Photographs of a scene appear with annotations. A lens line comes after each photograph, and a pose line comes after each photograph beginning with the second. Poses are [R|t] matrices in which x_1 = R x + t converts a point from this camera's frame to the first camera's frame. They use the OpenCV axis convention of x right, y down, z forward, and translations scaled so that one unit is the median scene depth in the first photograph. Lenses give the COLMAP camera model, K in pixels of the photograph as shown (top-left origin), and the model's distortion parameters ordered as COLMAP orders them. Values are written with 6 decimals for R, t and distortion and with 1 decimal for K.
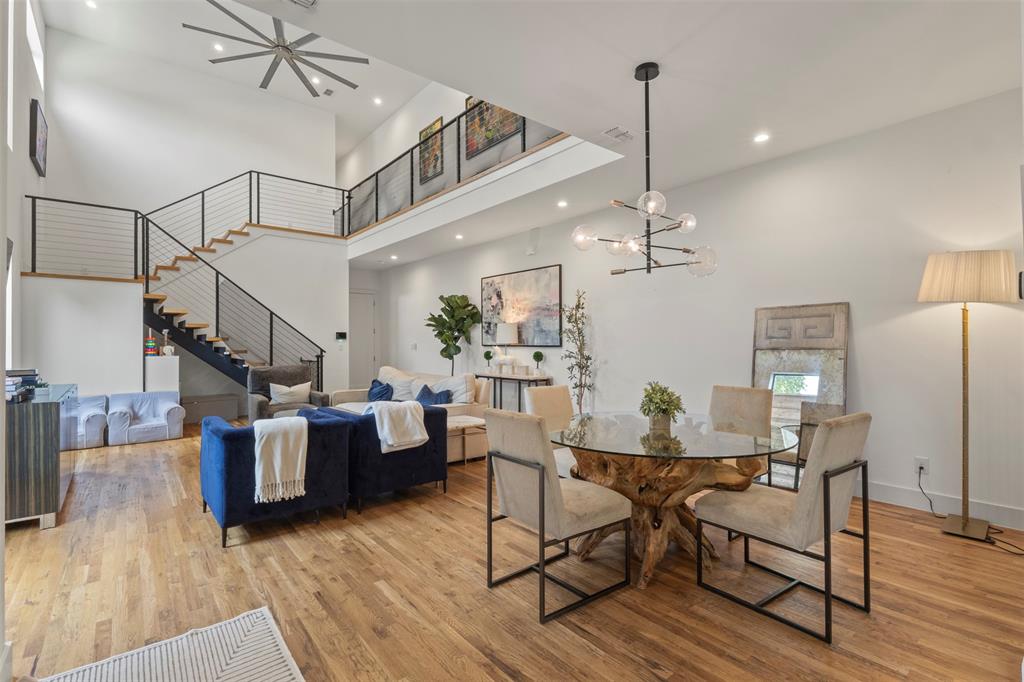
lens RADIAL K [[475.0, 0, 512.0], [0, 475.0, 341.0], [0, 0, 1]] dist [0.000270, 0.000618]
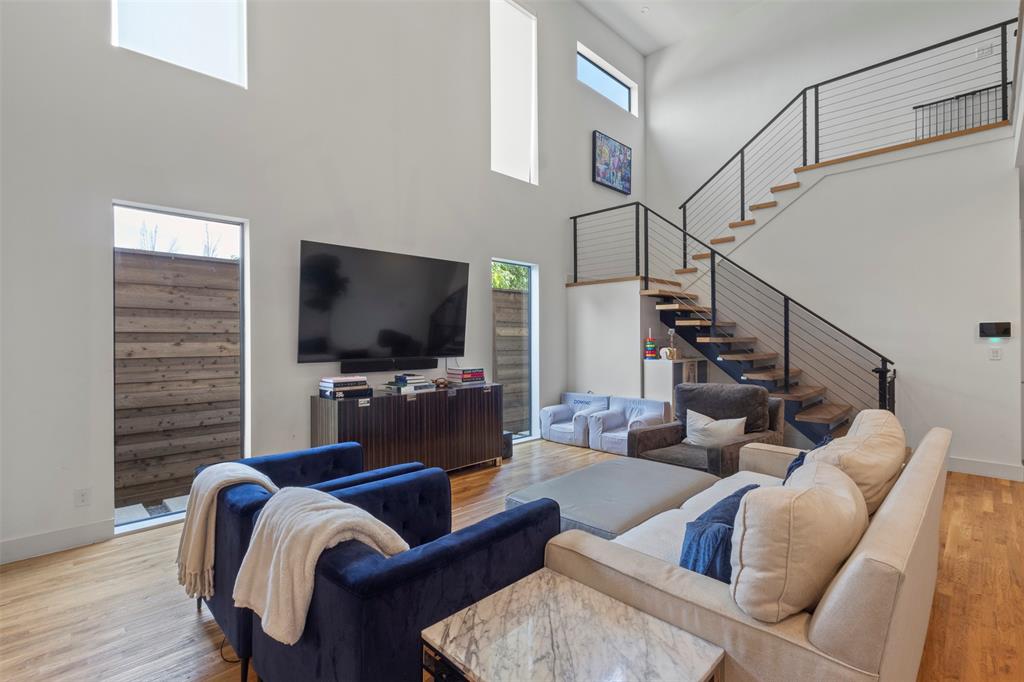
lens RADIAL K [[475.0, 0, 512.0], [0, 475.0, 341.0], [0, 0, 1]] dist [0.000270, 0.000618]
pose [[0.089140, 0.002647, -0.996016, 0.108726], [0.007345, 0.999968, 0.003314, -0.007250], [0.995992, -0.007611, 0.089117, 0.660246]]
